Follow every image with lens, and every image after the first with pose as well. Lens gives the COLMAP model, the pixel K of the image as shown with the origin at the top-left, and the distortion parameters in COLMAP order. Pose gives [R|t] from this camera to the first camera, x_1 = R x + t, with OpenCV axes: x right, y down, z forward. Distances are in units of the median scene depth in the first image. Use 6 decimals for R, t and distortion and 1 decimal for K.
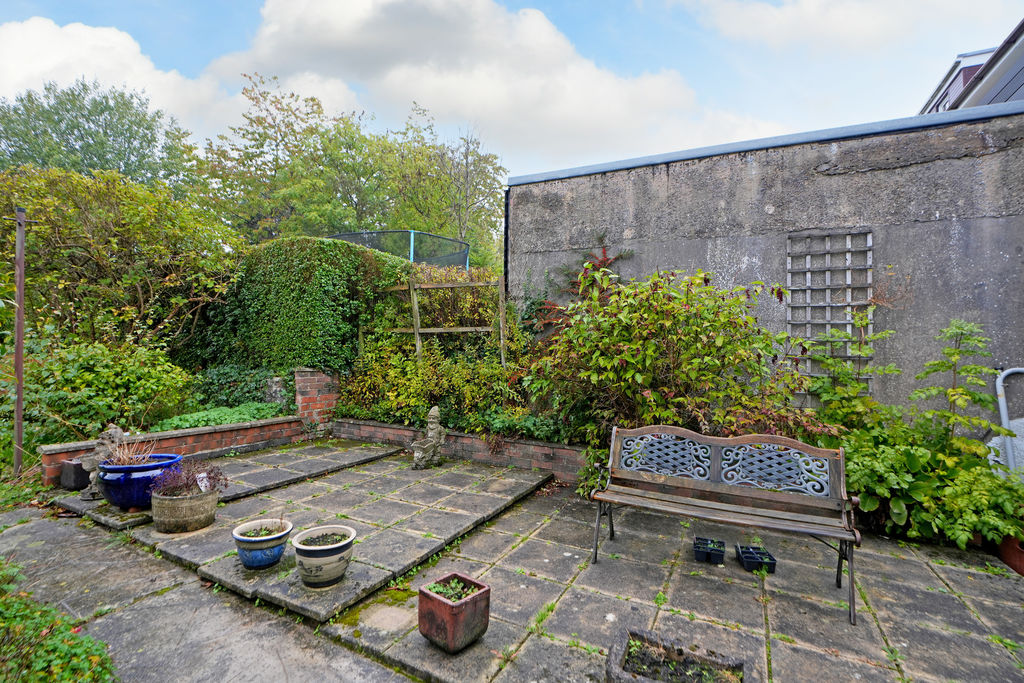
lens RADIAL K [[470.0, 0, 511.0], [0, 470.0, 343.4], [0, 0, 1]] dist [-0.005210, 0.001570]
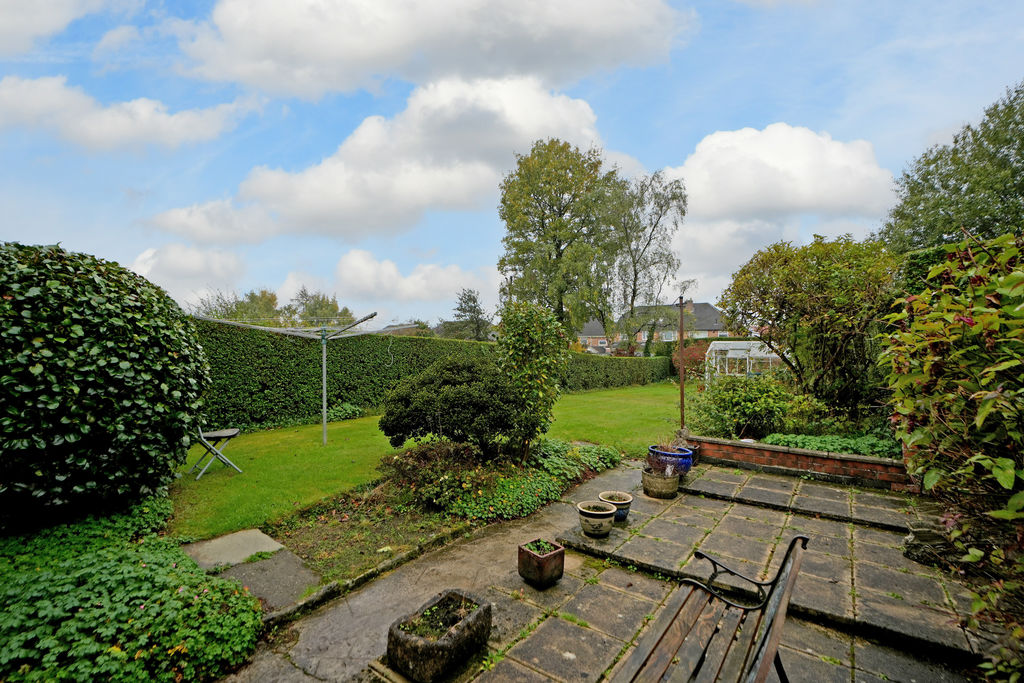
lens RADIAL K [[470.0, 0, 510.2], [0, 470.0, 342.4], [0, 0, 1]] dist [-0.005210, 0.001570]
pose [[-0.144841, -0.009979, -0.989405, 0.634366], [0.005689, 0.999924, -0.010918, -0.079513], [0.989439, -0.007210, -0.144773, 0.472599]]
